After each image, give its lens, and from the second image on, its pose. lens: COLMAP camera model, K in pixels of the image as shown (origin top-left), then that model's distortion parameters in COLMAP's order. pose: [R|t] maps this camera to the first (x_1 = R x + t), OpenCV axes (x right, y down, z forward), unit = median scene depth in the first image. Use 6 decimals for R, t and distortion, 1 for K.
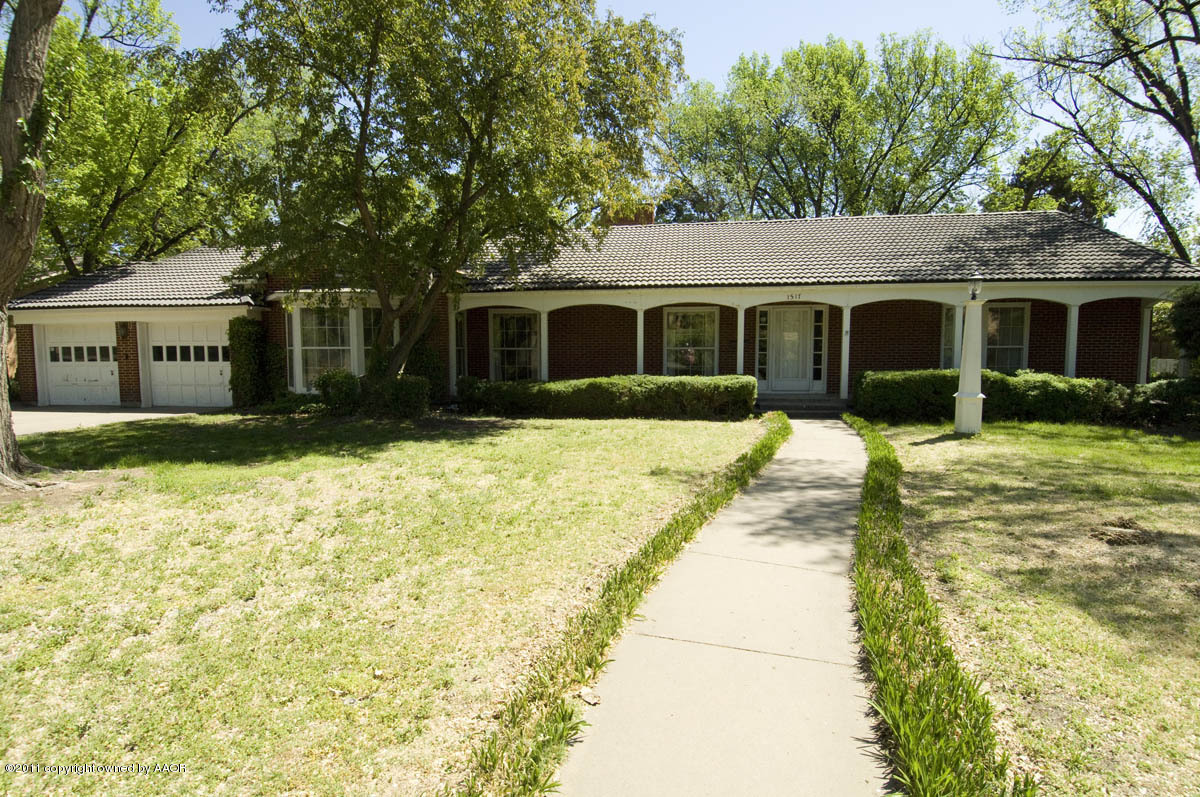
lens RADIAL K [[623.5, 0, 599.7], [0, 623.5, 402.7], [0, 0, 1]] dist [0.049629, -0.055014]
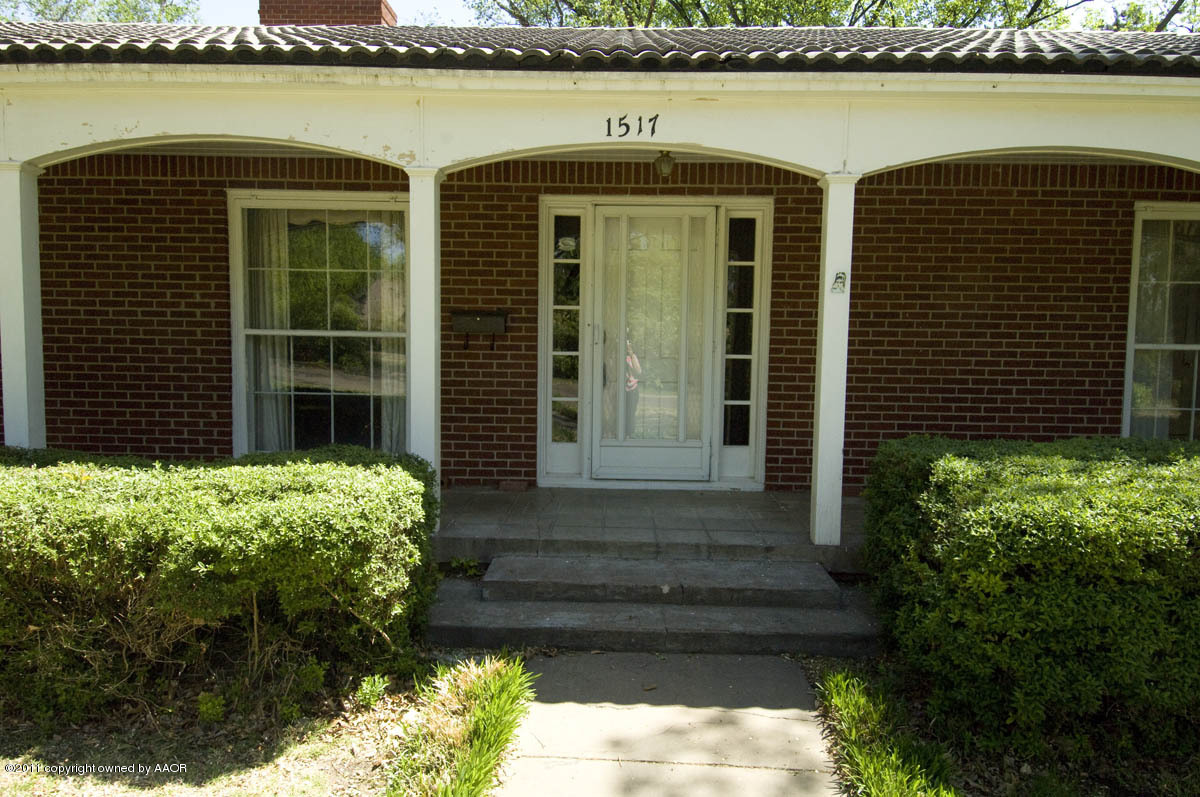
lens RADIAL K [[718.9, 0, 600.0], [0, 718.9, 398.5], [0, 0, 1]] dist [0.000428, 0.000043]
pose [[0.994720, 0.012208, 0.101893, 0.267609], [-0.011203, 0.999883, -0.010427, -0.060259], [-0.102008, 0.009230, 0.994741, 0.717874]]
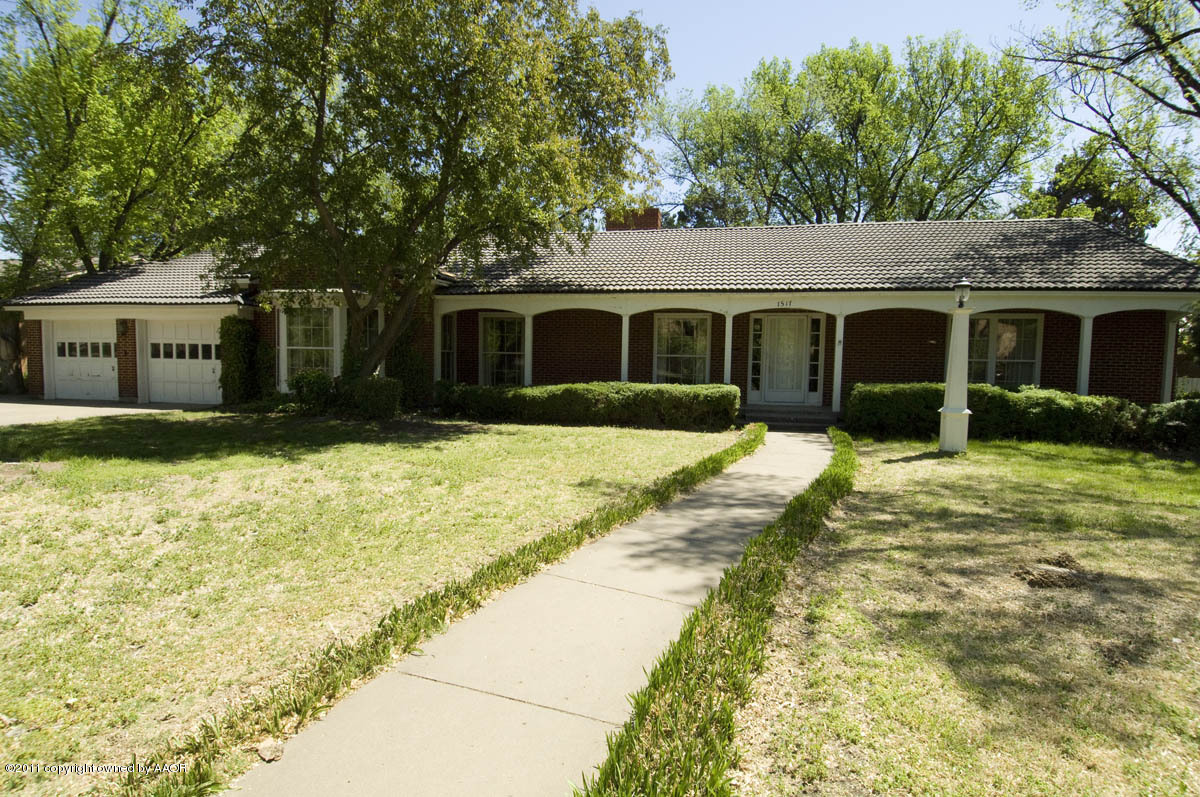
lens RADIAL K [[618.6, 0, 605.2], [0, 618.6, 402.9], [0, 0, 1]] dist [0.048521, -0.054470]
pose [[0.997904, 0.024392, -0.059936, 0.096837], [-0.025194, 0.999602, -0.012664, 0.000886], [0.059603, 0.014148, 0.998122, 0.039986]]
